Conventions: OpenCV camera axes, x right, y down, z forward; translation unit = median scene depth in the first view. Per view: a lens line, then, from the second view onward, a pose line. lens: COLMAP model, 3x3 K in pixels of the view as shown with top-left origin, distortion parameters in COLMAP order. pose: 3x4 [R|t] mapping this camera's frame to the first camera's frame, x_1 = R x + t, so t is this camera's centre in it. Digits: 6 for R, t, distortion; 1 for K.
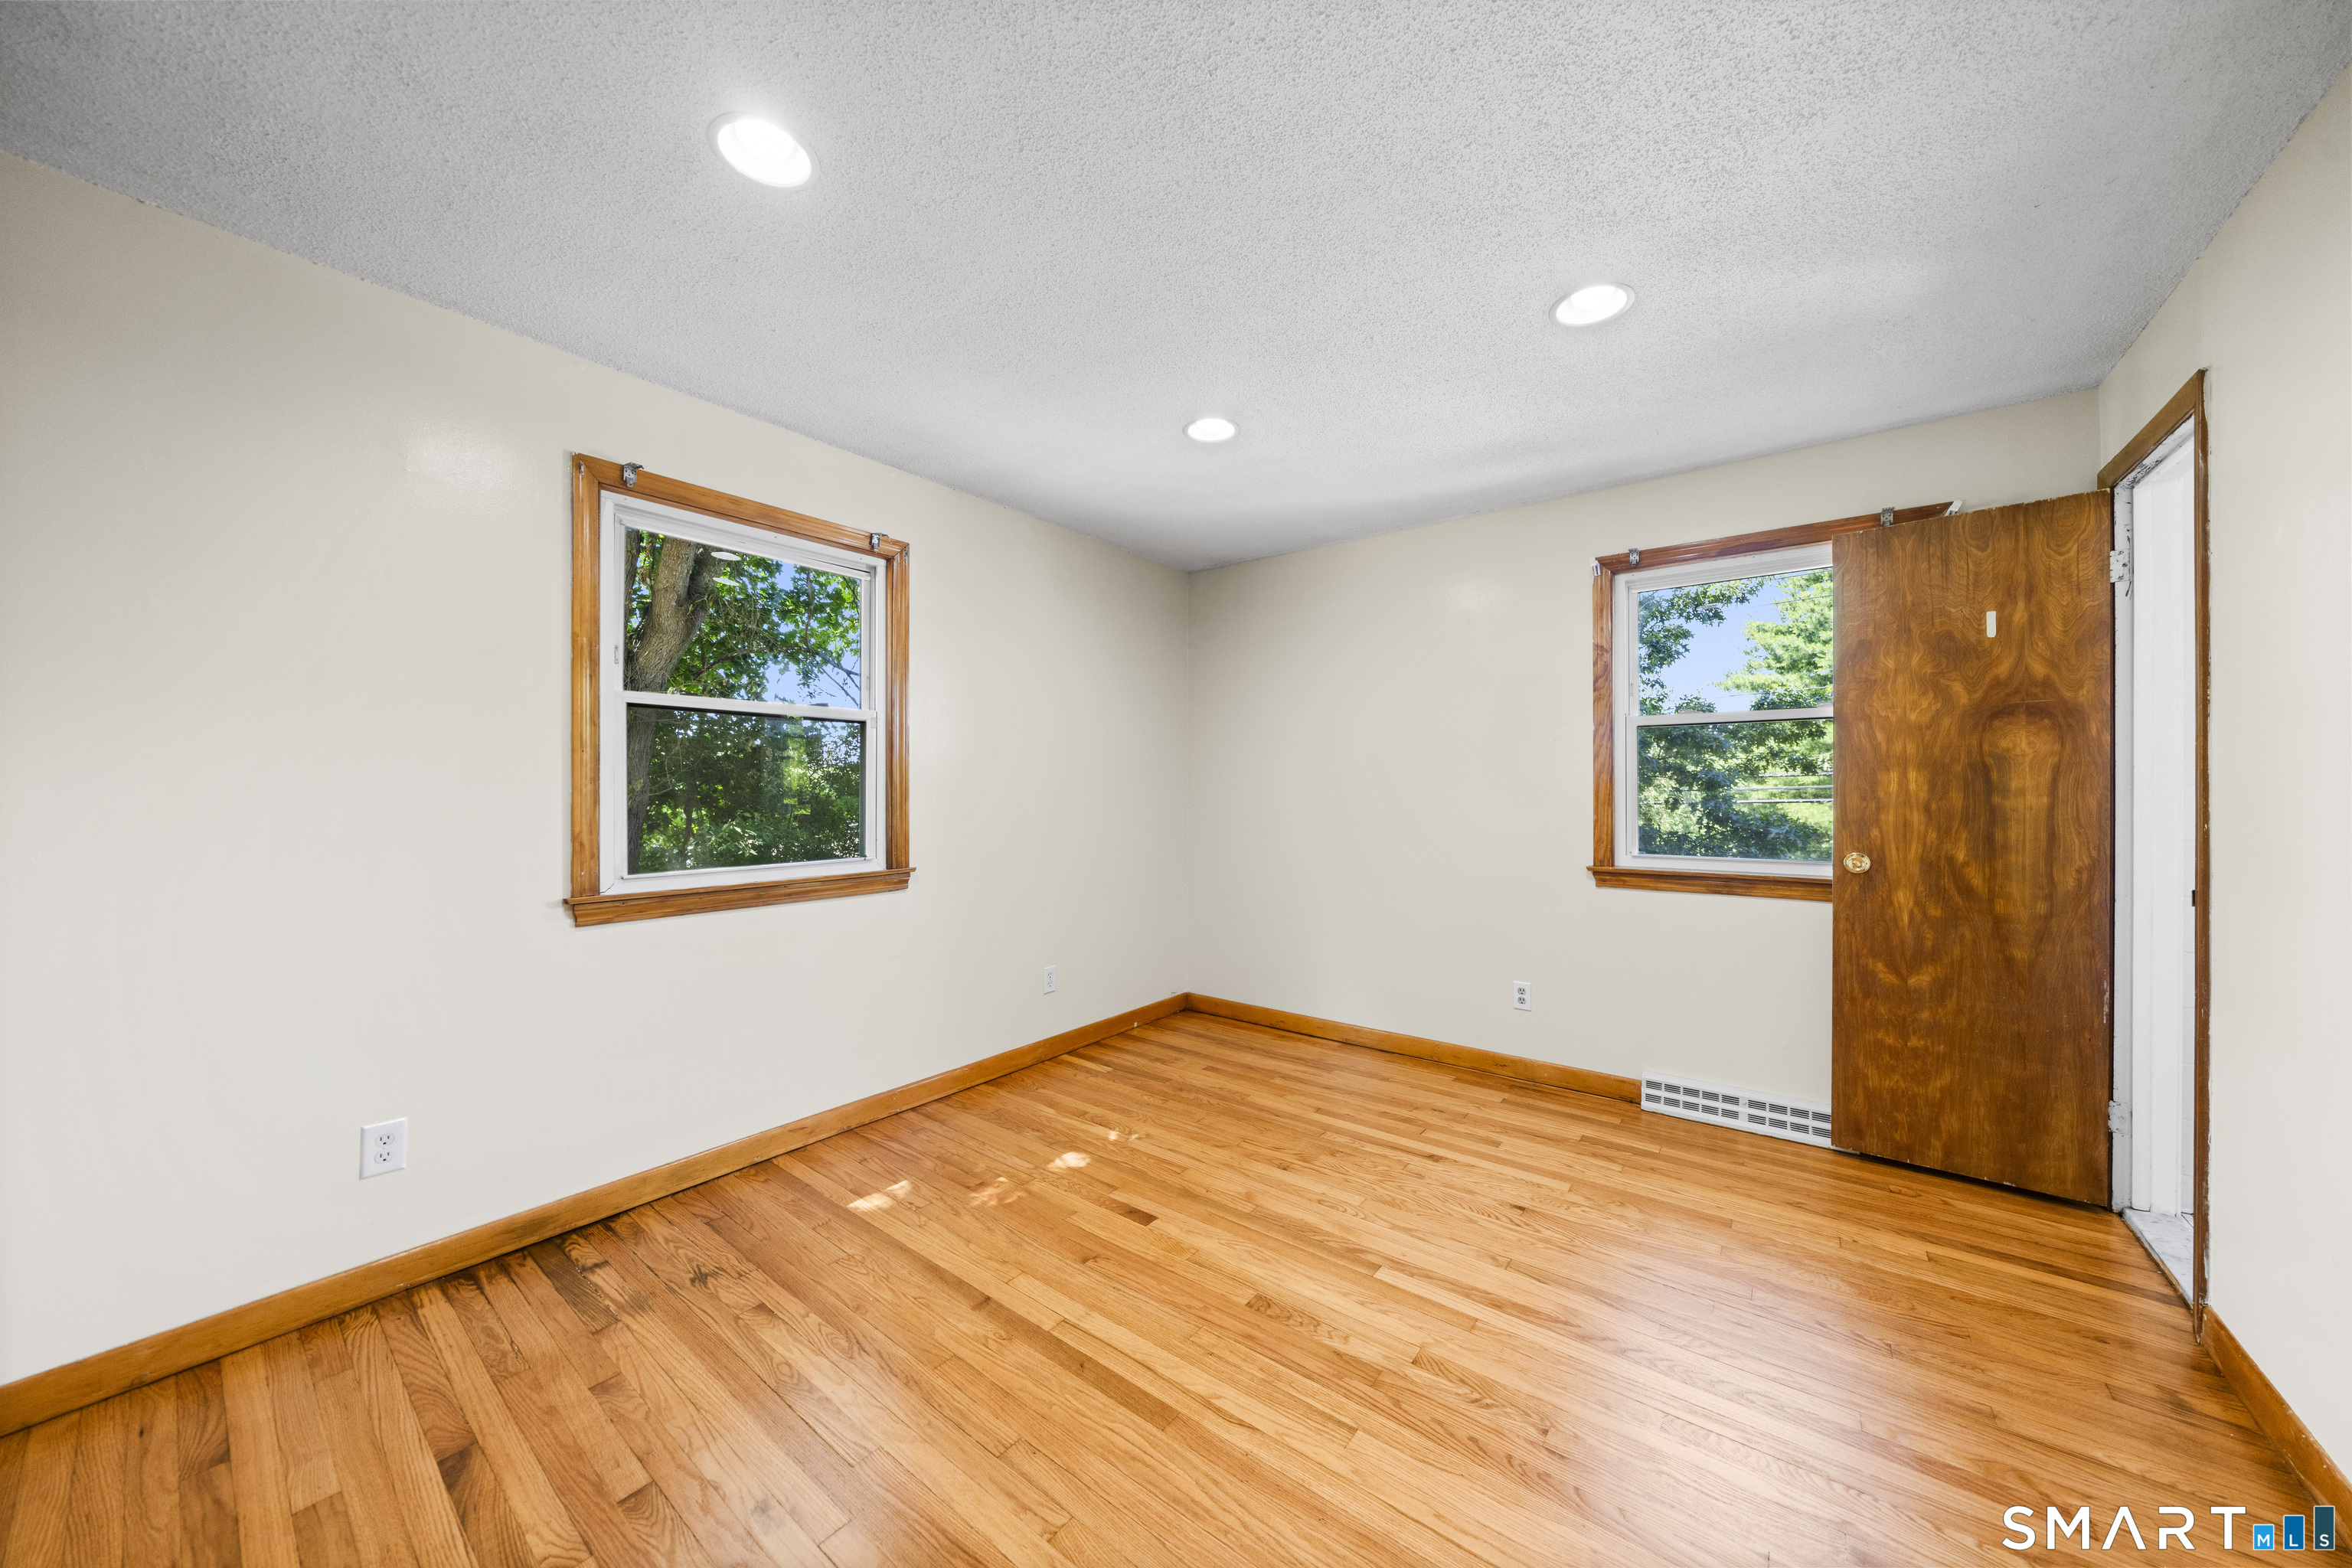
lens RADIAL K [[805.2, 0, 1174.9], [0, 805.2, 788.5], [0, 0, 1]] dist [-0.005795, 0.000257]
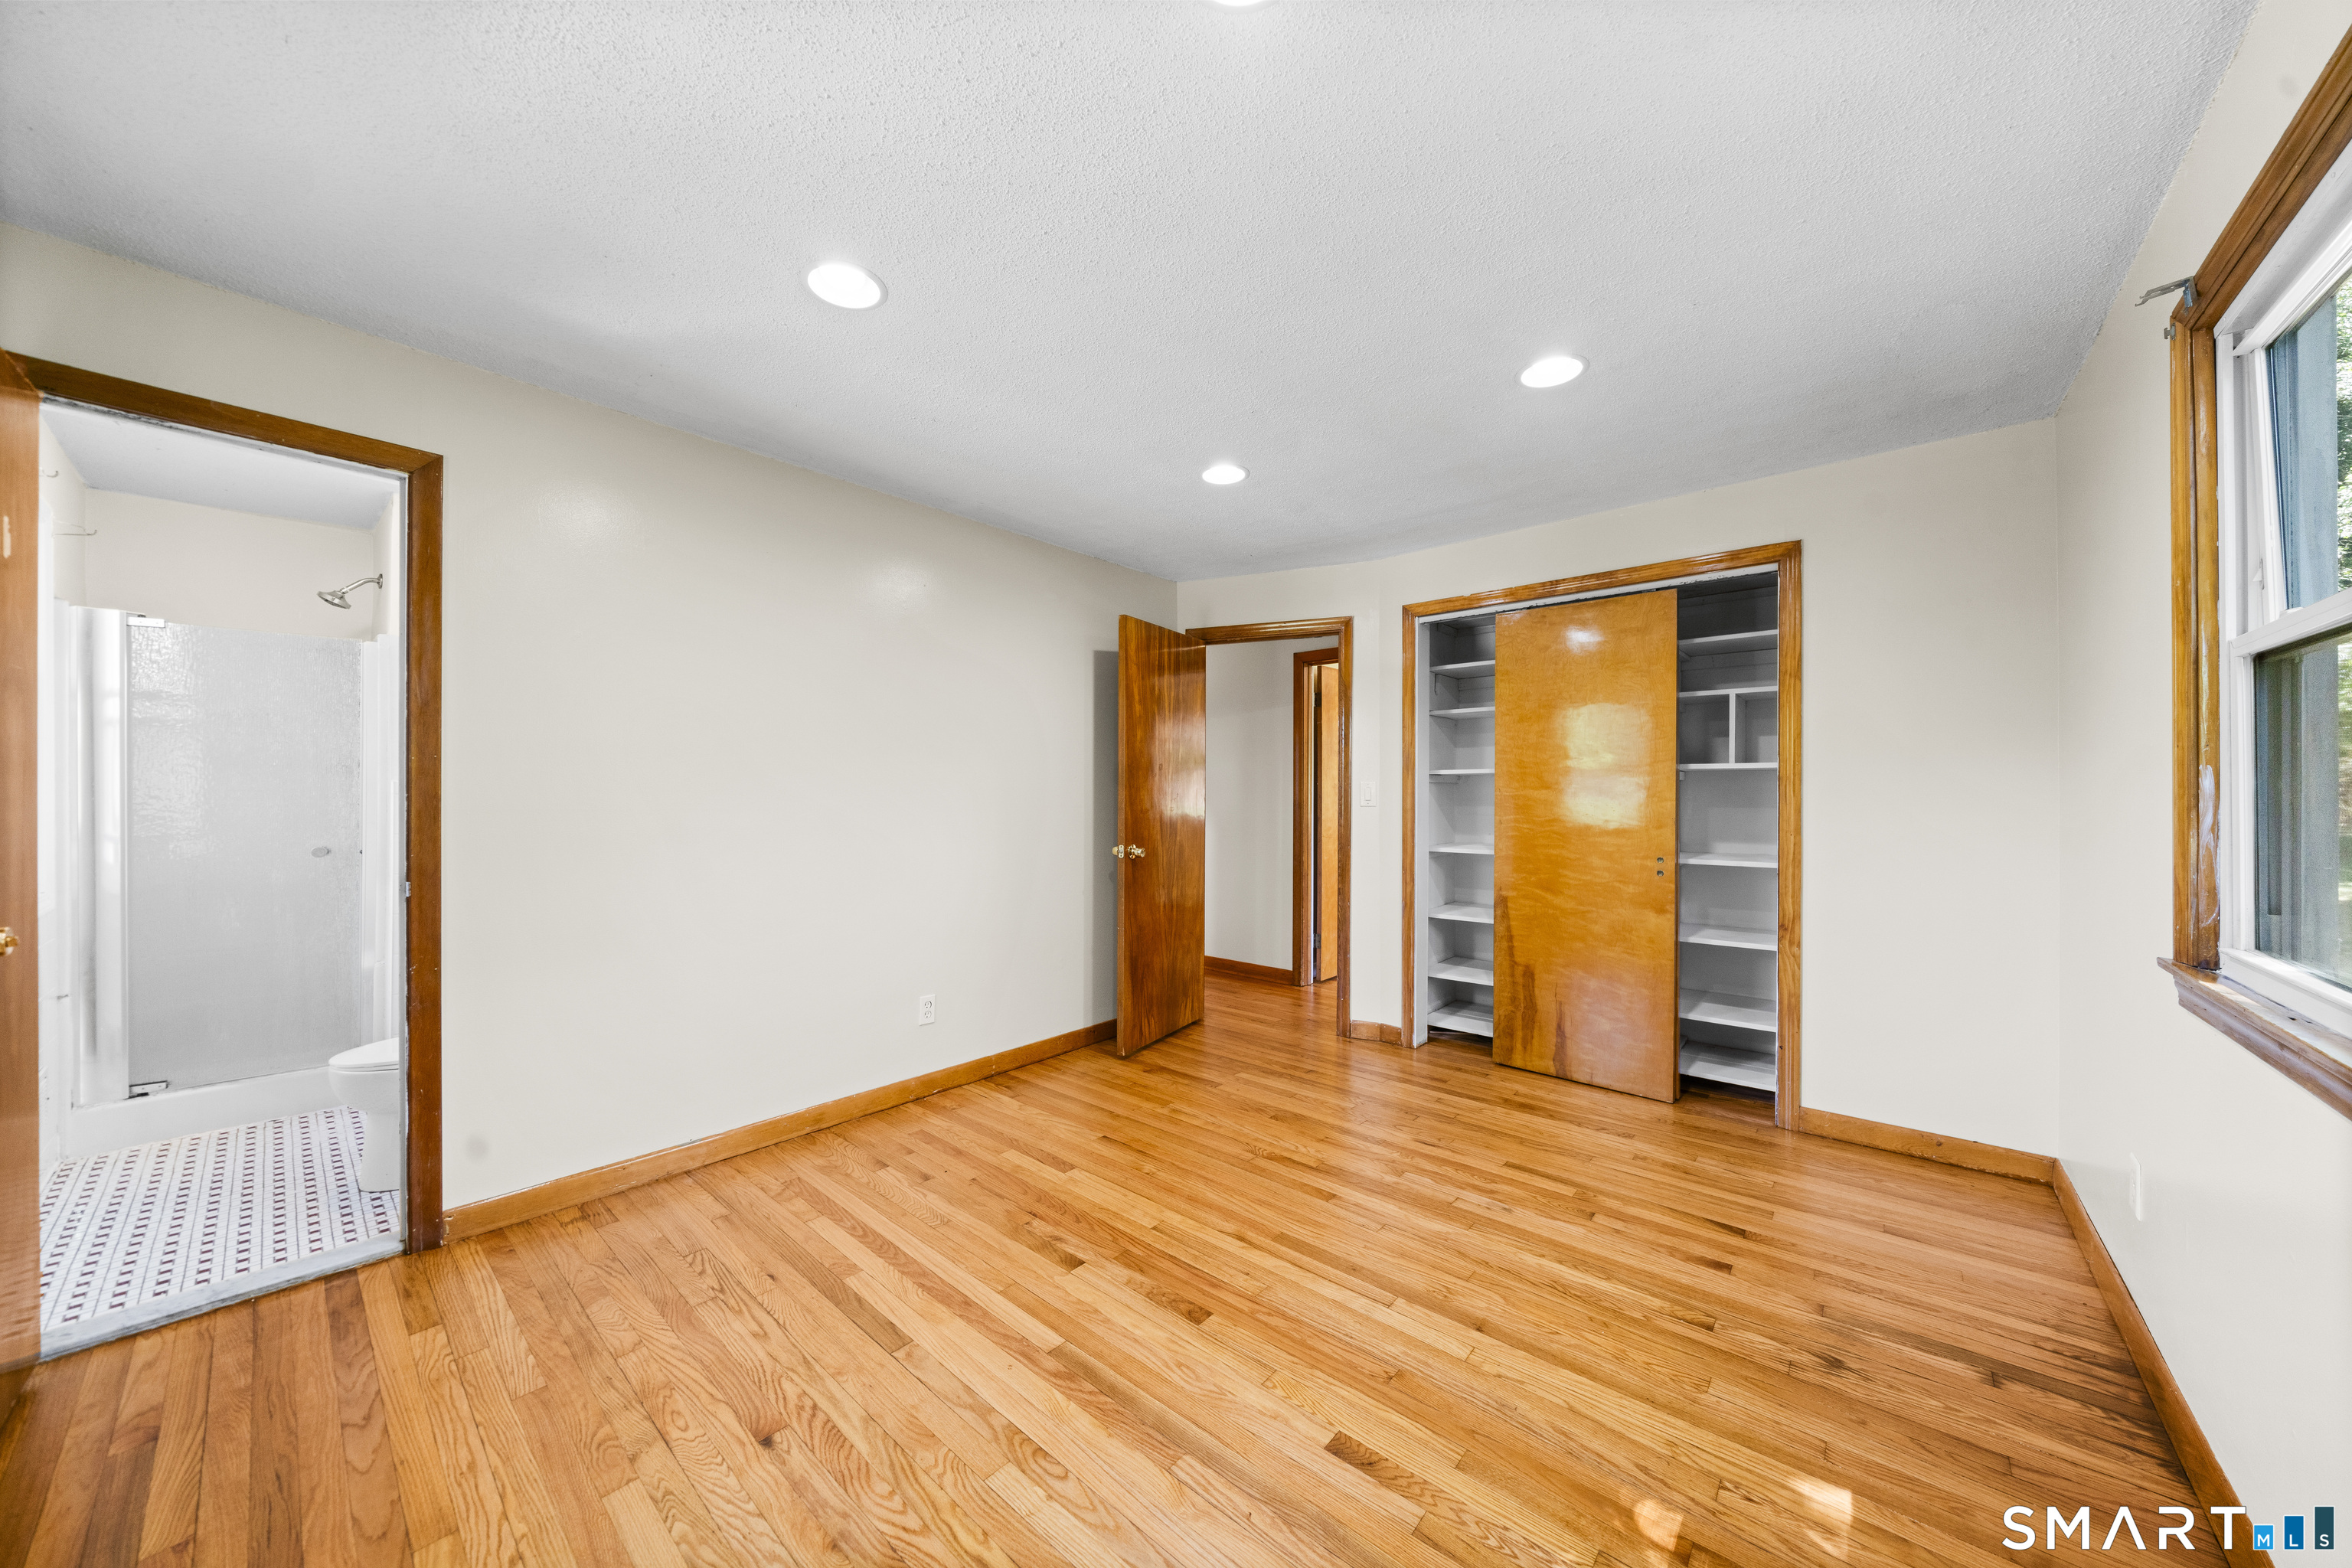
lens RADIAL K [[805.2, 0, 1185.1], [0, 805.2, 794.5], [0, 0, 1]] dist [-0.005795, 0.000257]
pose [[-0.998572, -0.001771, 0.053390, 0.069552], [-0.001854, 0.999997, -0.001514, -0.003702], [-0.053387, -0.001611, -0.998573, 1.991160]]
